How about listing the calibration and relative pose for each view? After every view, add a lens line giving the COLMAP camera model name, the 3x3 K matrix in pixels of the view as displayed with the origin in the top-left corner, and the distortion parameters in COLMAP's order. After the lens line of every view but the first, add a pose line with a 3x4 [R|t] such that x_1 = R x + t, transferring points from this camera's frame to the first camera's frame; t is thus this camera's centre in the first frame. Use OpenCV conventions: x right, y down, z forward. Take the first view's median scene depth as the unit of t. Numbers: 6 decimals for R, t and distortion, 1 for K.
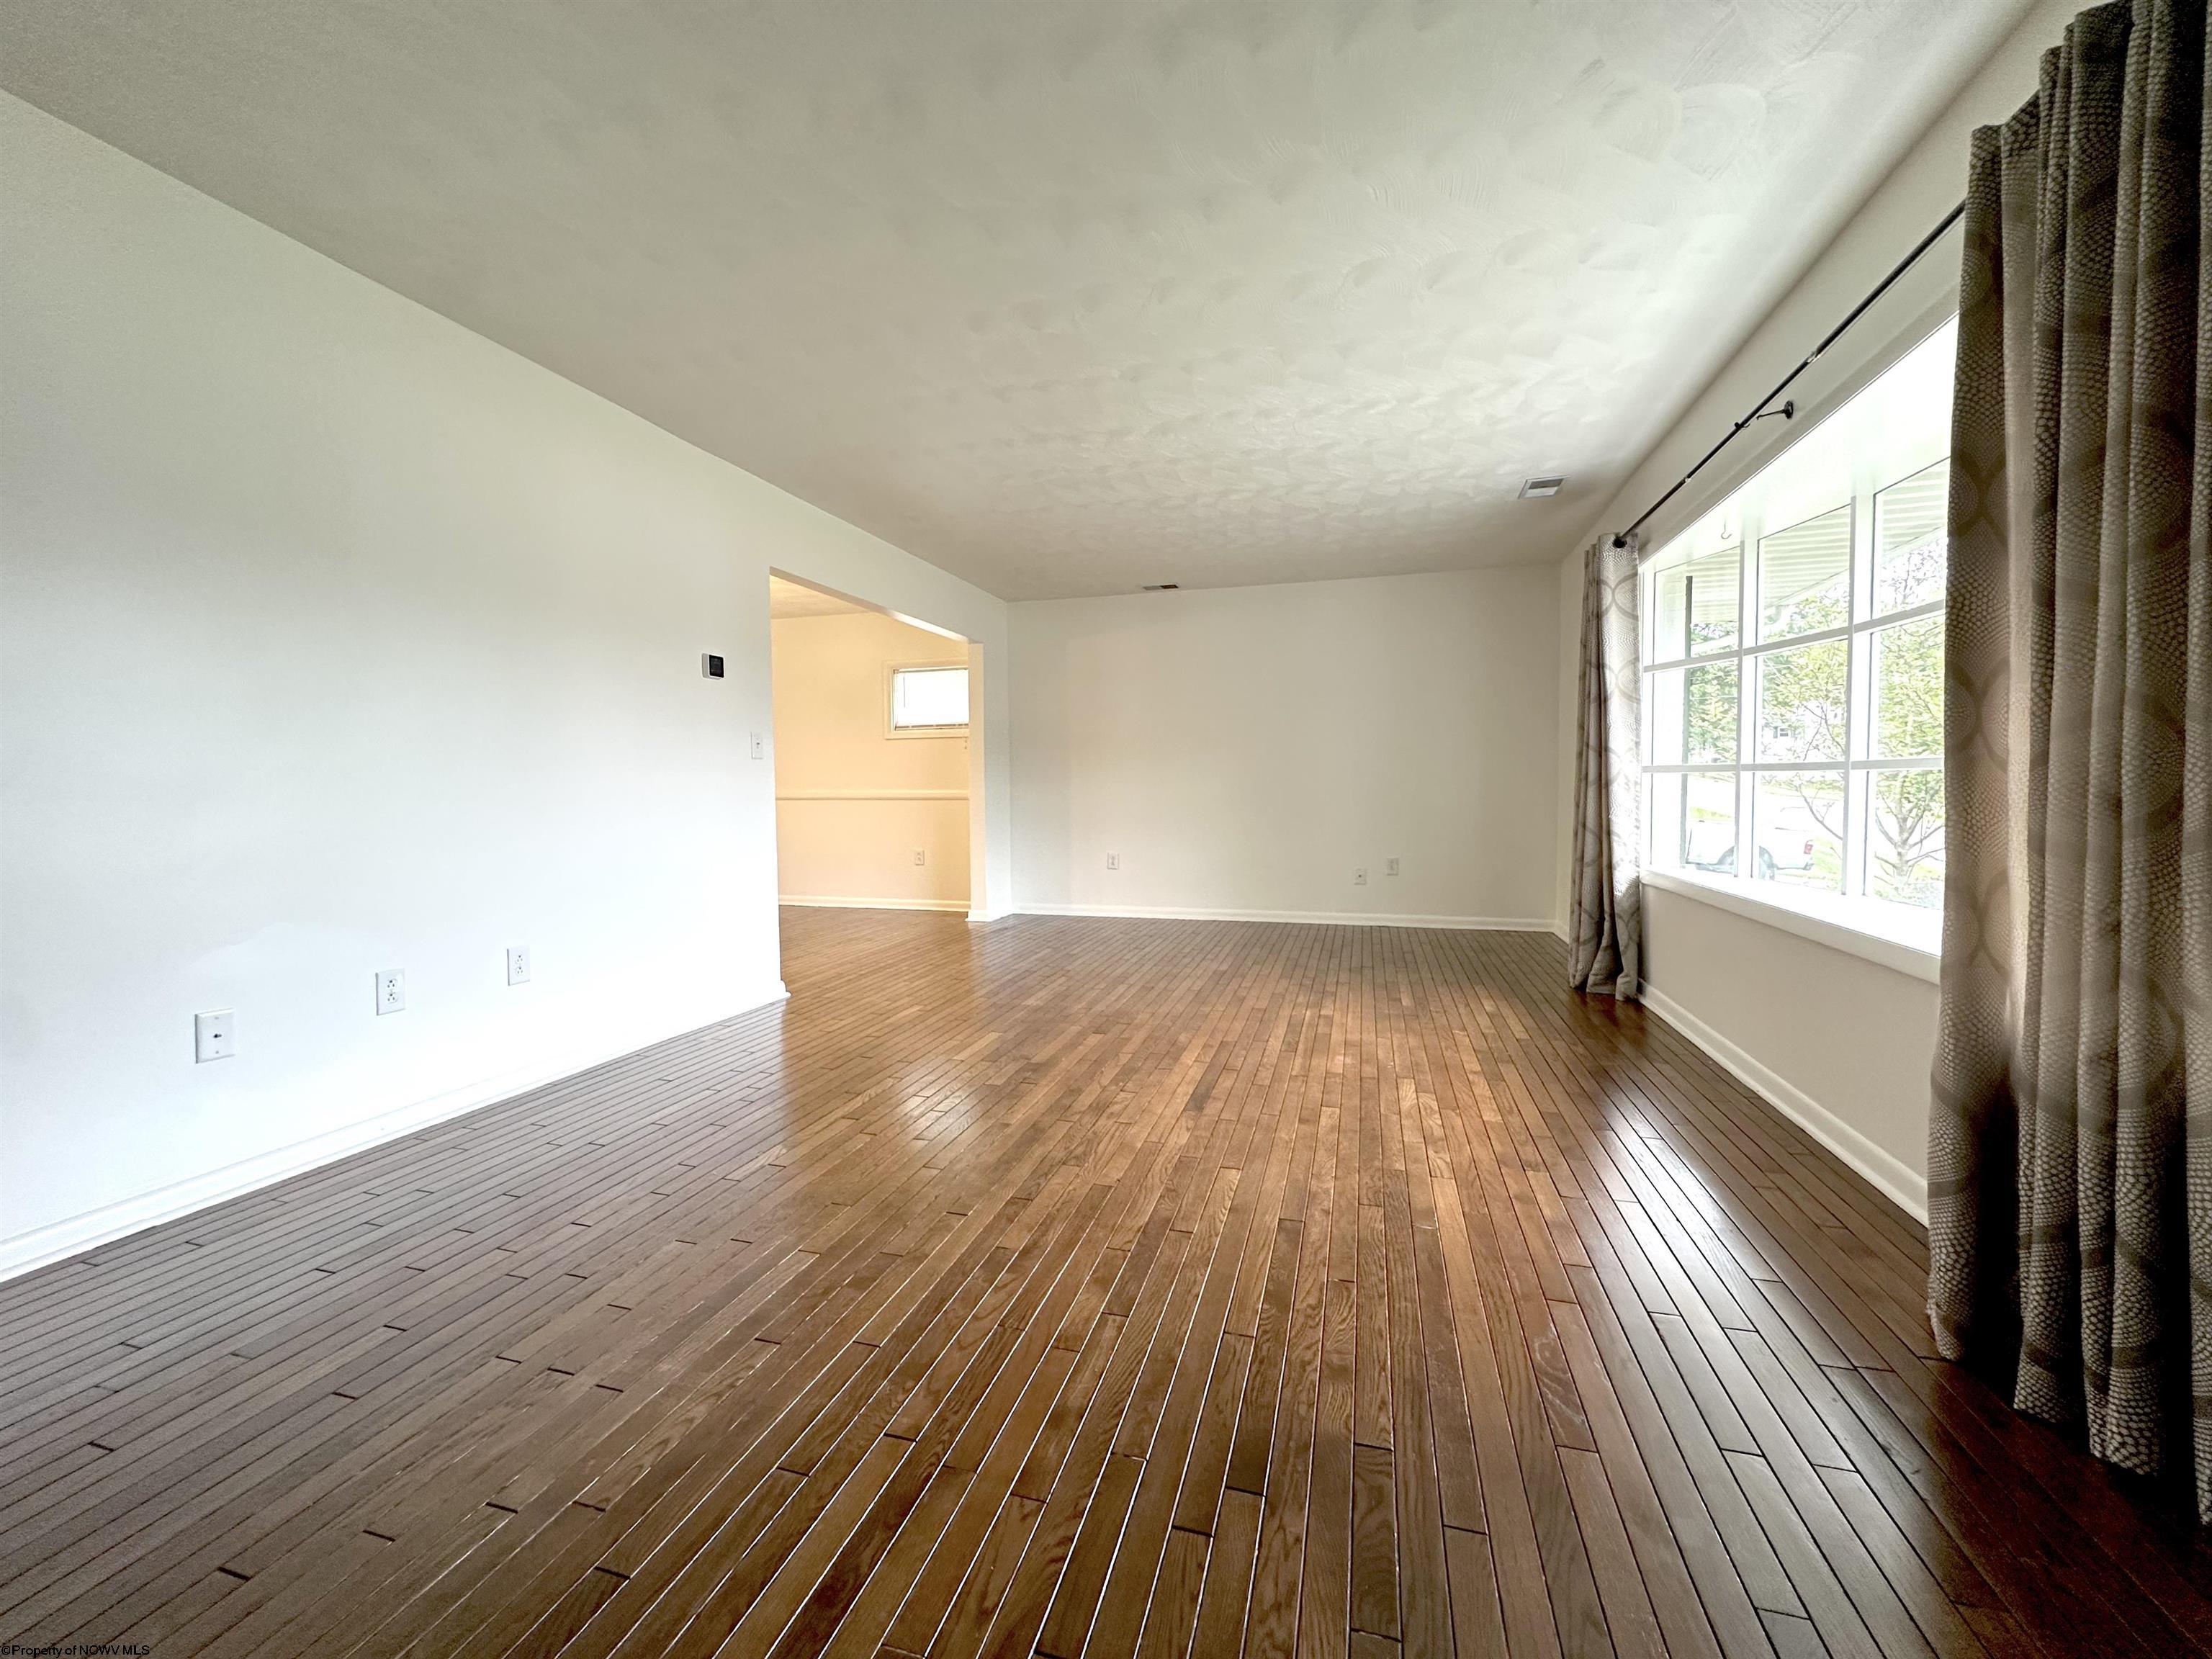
lens RADIAL K [[880.1, 0, 1104.4], [0, 880.1, 821.1], [0, 0, 1]] dist [-0.002542, 0.000506]
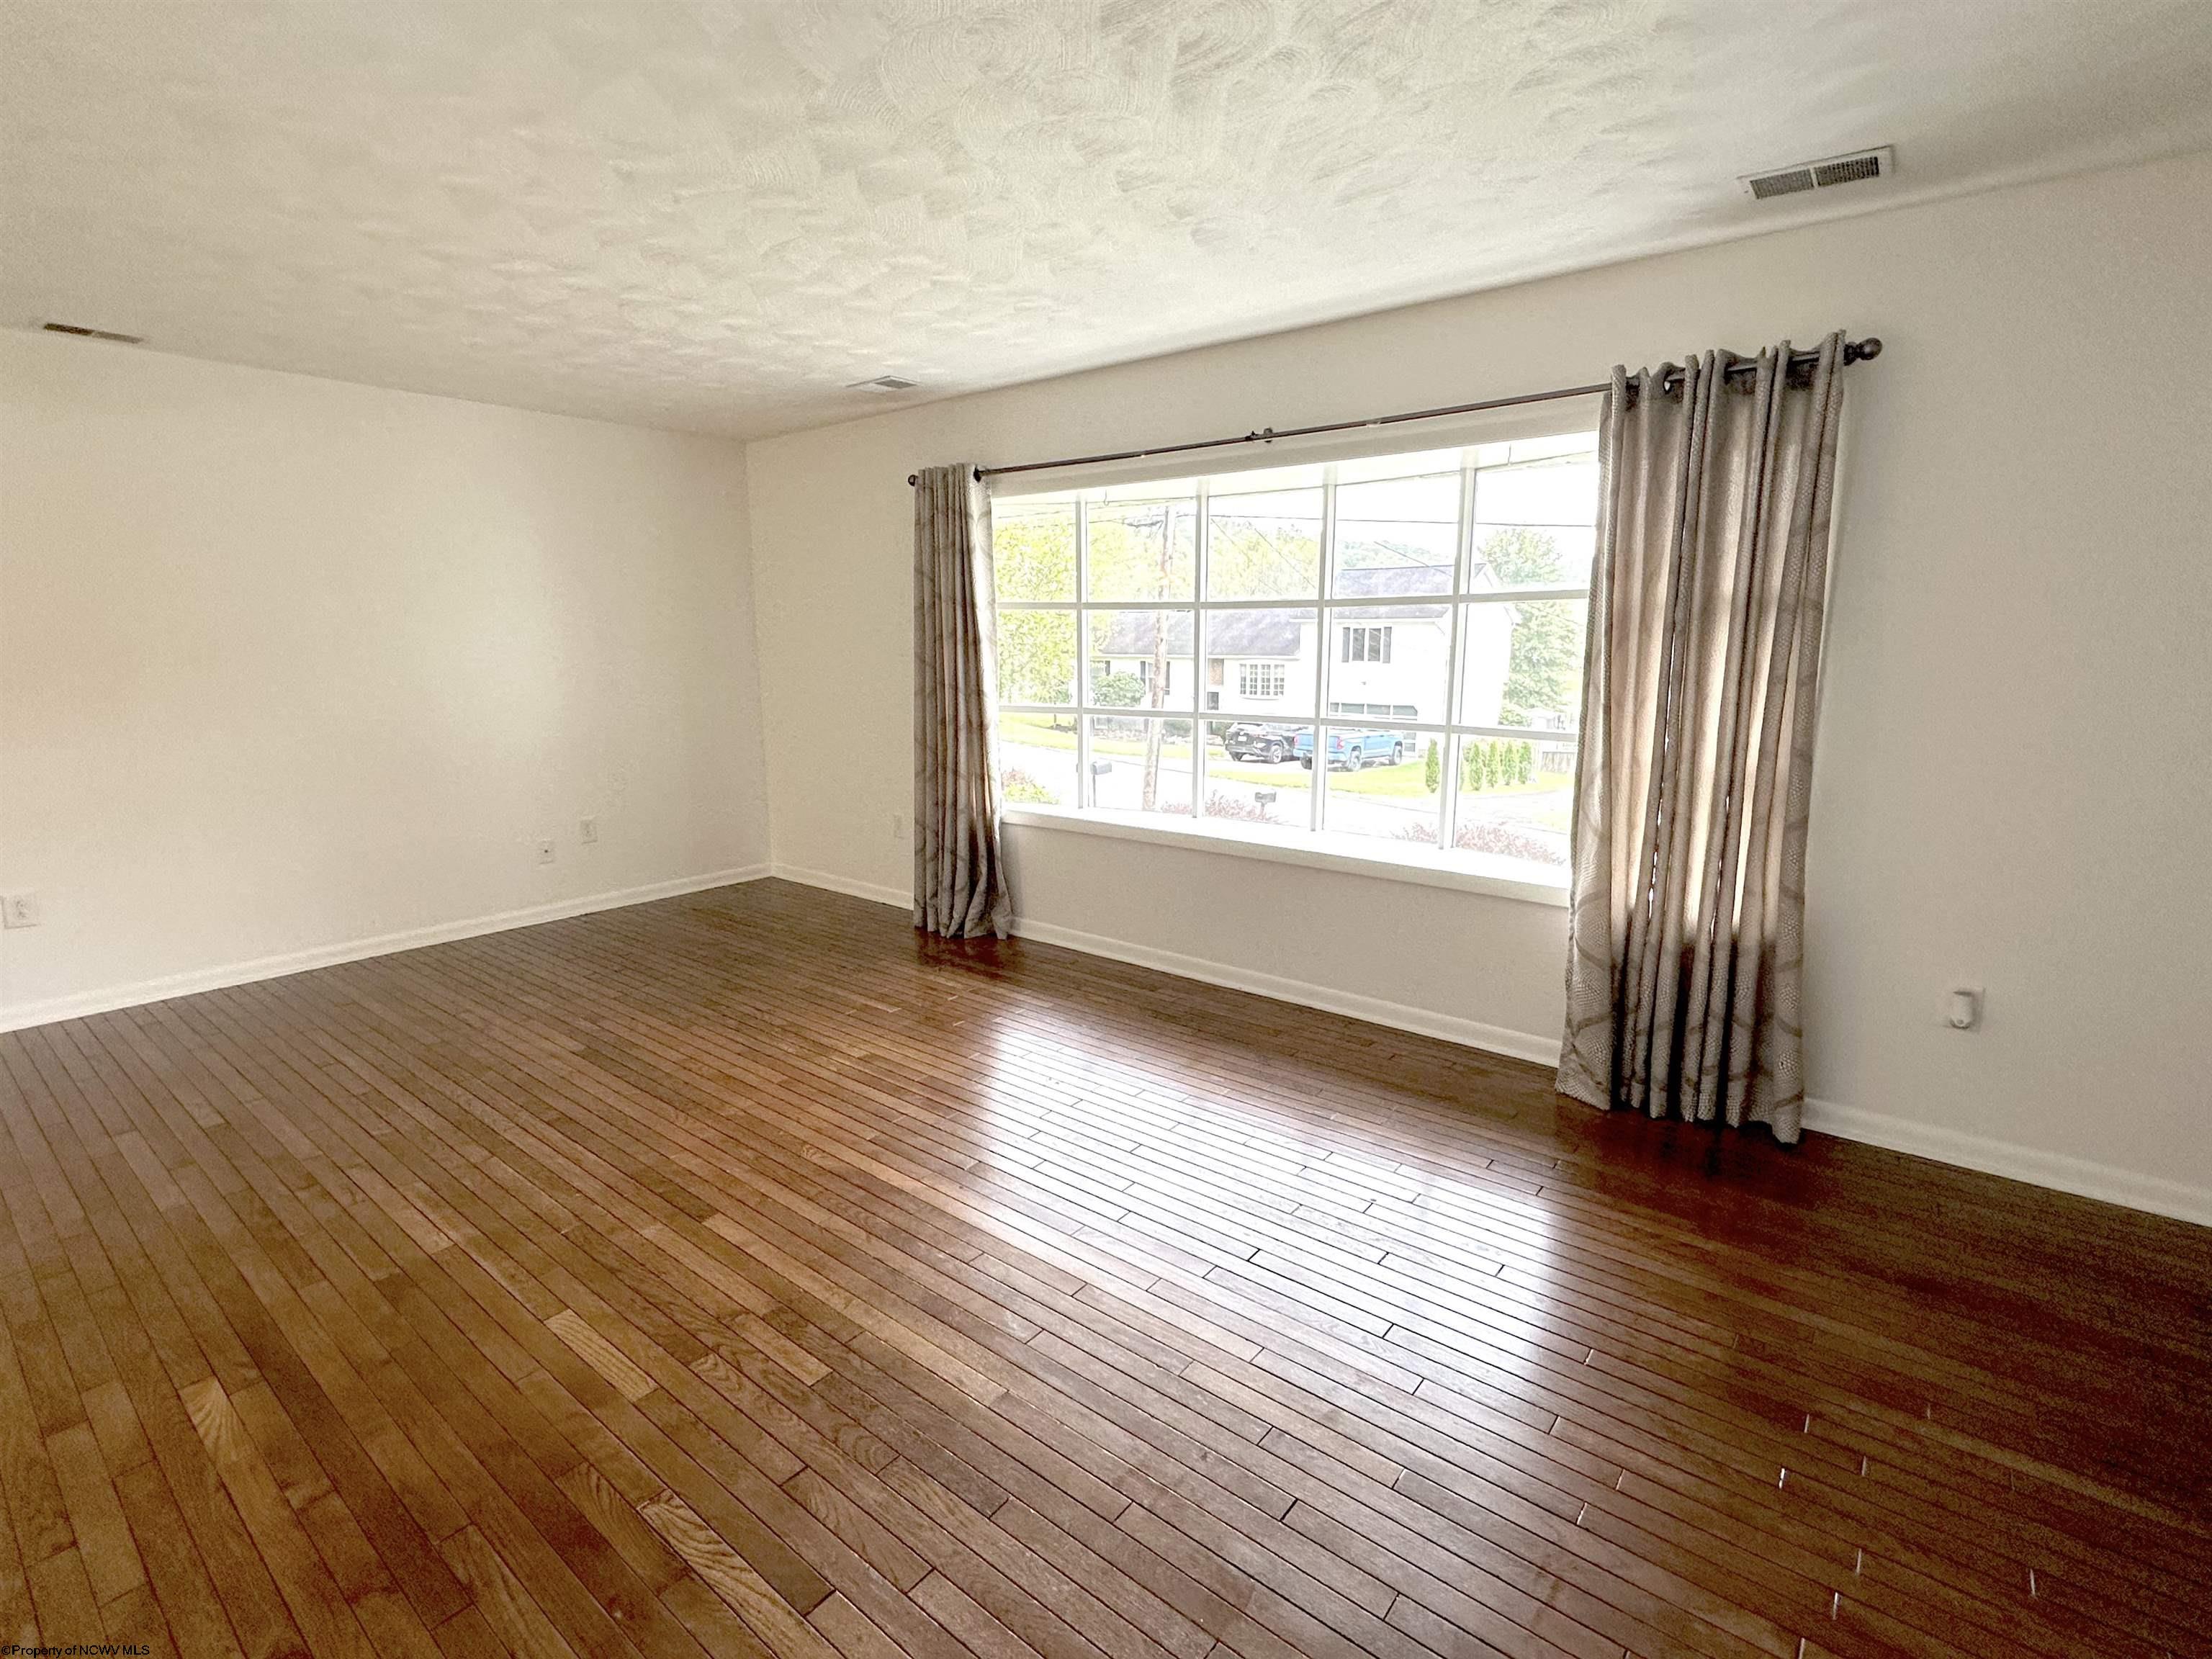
lens RADIAL K [[1041.4, 0, 1104.2], [0, 1041.4, 829.0], [0, 0, 1]] dist [-0.003075, 0.000754]
pose [[0.379971, -0.162035, 0.910696, -0.456479], [0.025558, 0.986001, 0.164770, -0.120201], [-0.924645, -0.039333, 0.378793, 0.428969]]
